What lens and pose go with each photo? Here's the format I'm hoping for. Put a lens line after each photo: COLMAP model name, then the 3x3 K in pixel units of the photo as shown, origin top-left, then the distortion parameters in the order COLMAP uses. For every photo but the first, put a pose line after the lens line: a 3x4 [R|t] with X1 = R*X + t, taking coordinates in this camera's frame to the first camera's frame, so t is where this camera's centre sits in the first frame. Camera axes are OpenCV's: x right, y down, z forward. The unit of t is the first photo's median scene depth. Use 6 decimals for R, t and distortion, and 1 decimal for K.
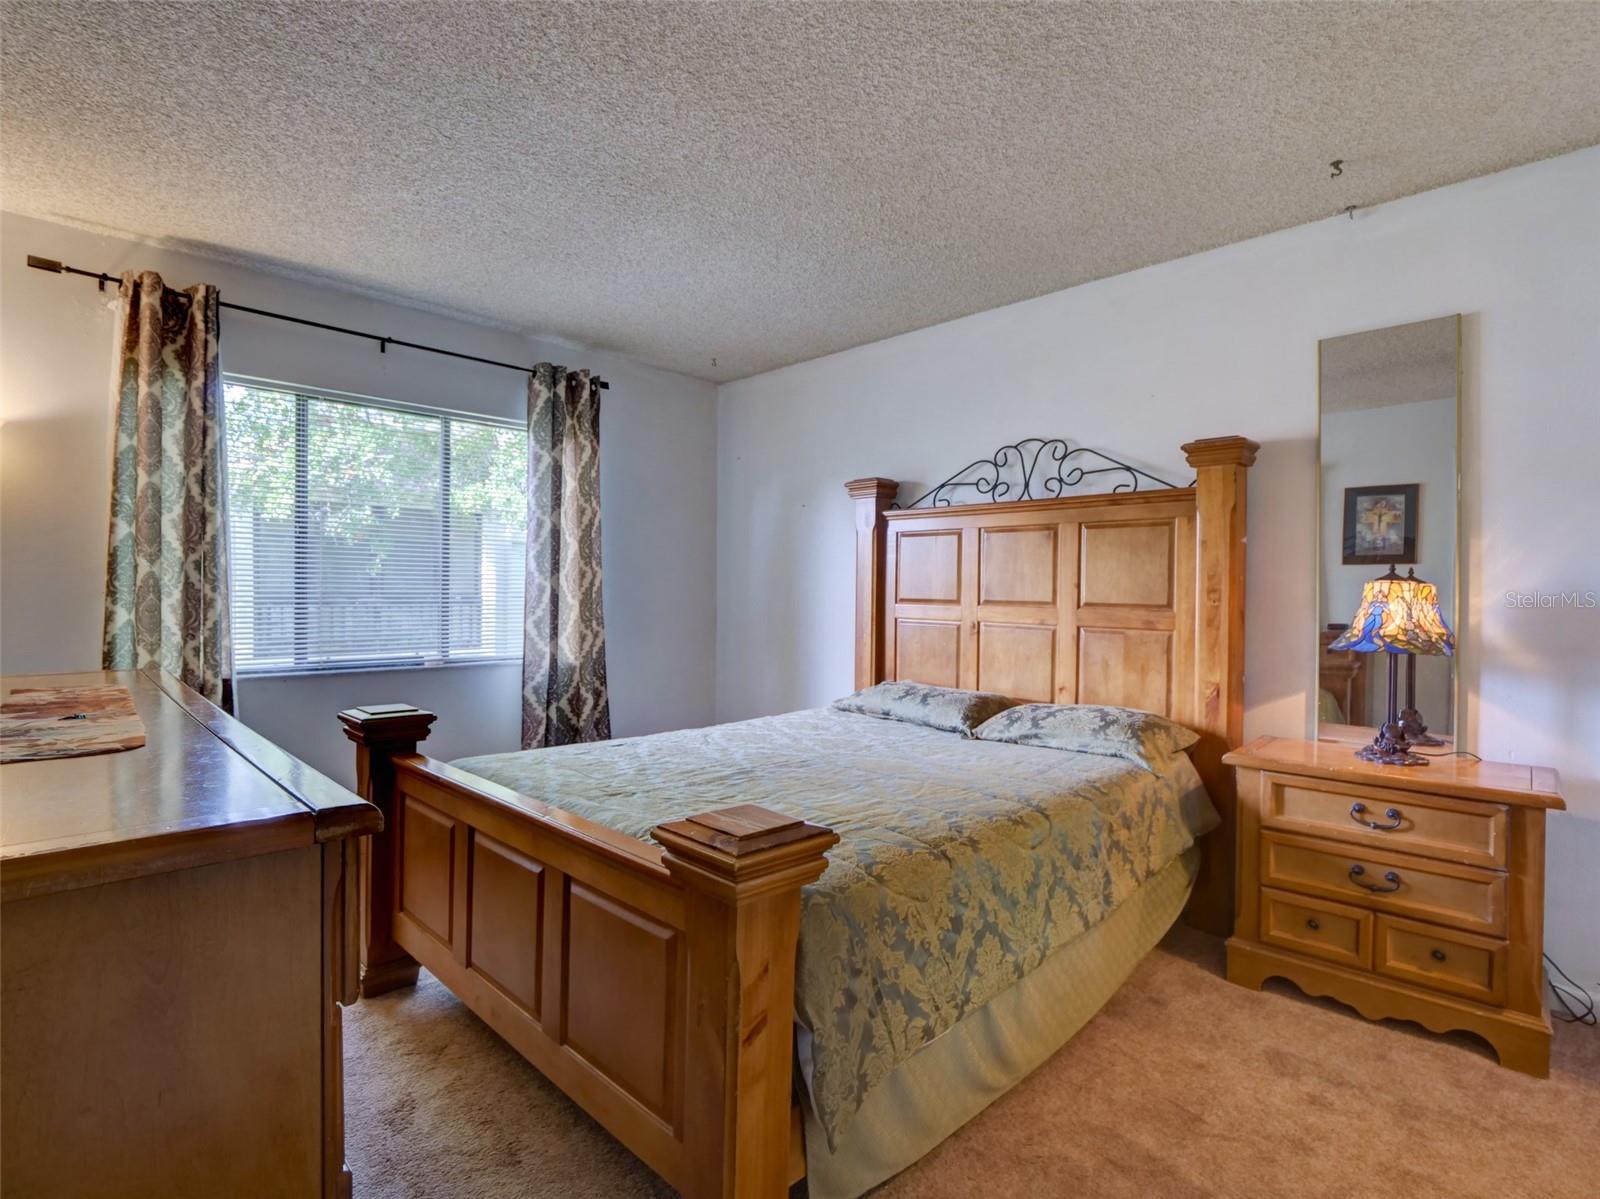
lens RADIAL K [[788.6, 0, 801.9], [0, 788.6, 597.8], [0, 0, 1]] dist [-0.002551, -0.003695]
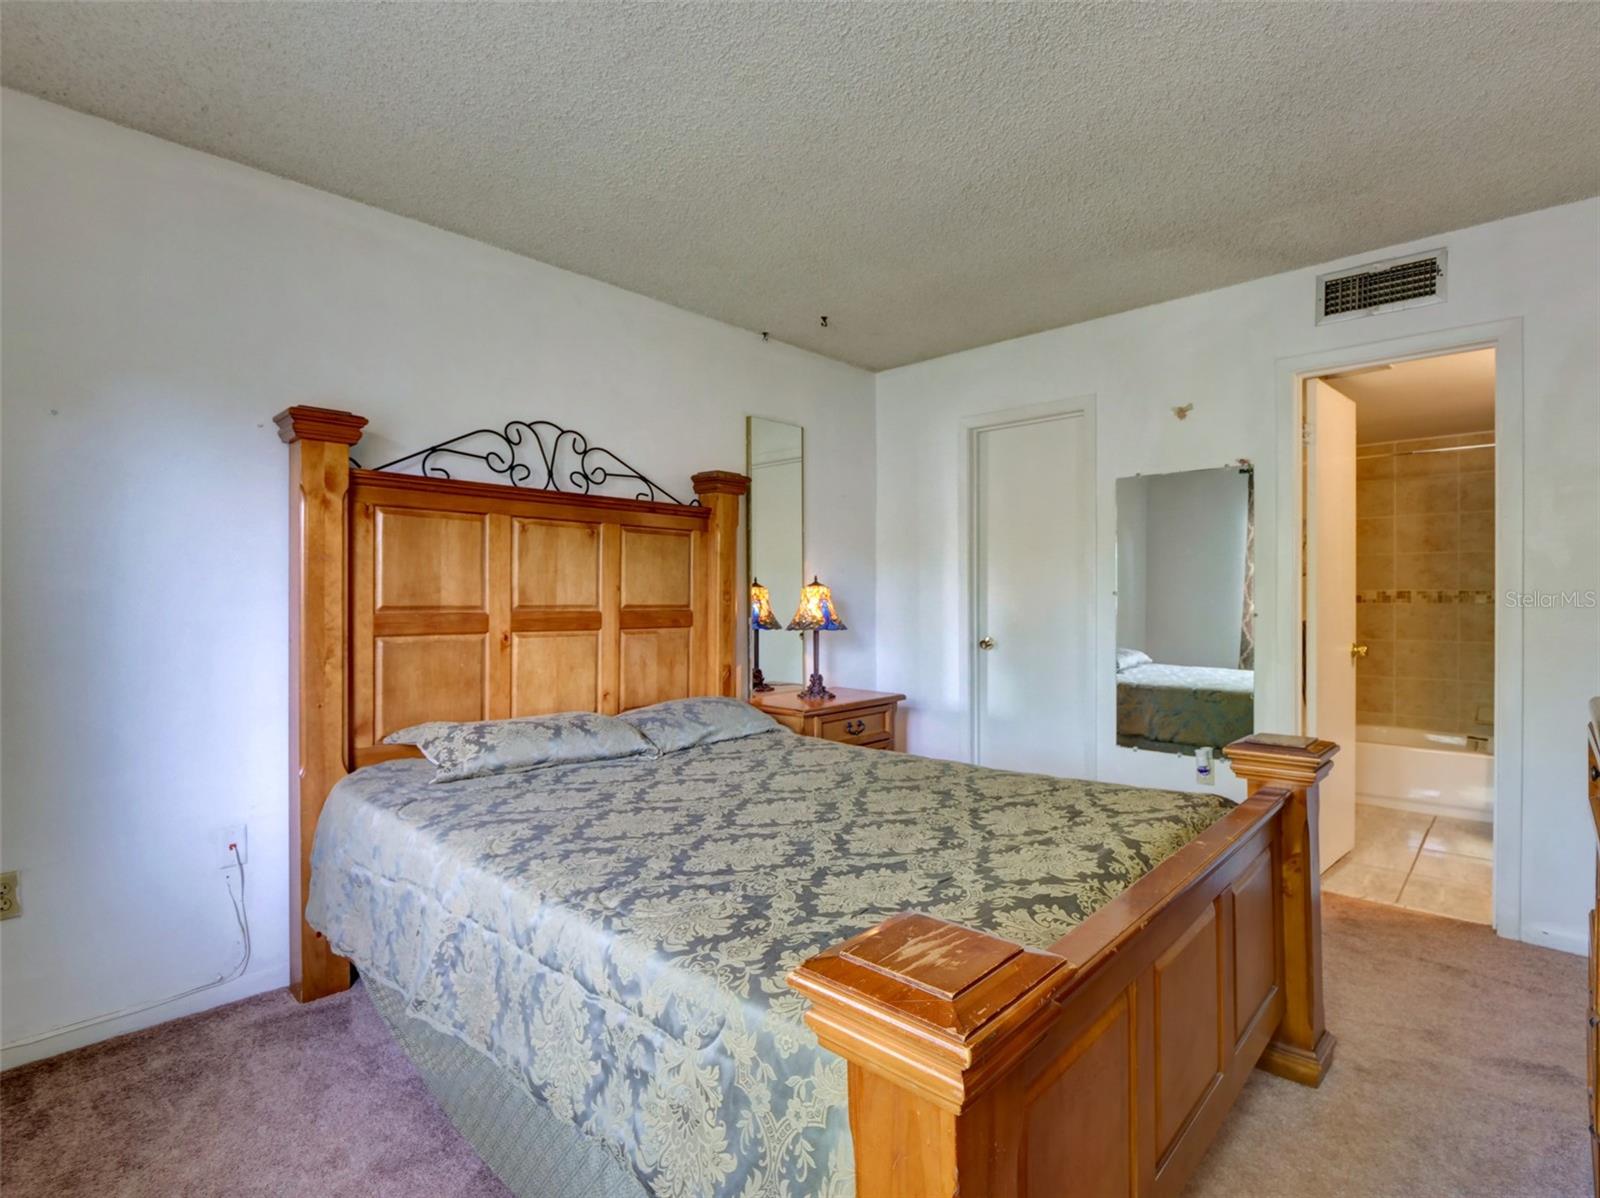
lens RADIAL K [[788.6, 0, 801.6], [0, 788.6, 595.7], [0, 0, 1]] dist [-0.002551, -0.003695]
pose [[-0.026003, -0.011340, 0.999598, -0.654400], [0.007443, 0.999906, 0.011538, -0.015766], [-0.999634, 0.007740, -0.025917, 0.801199]]
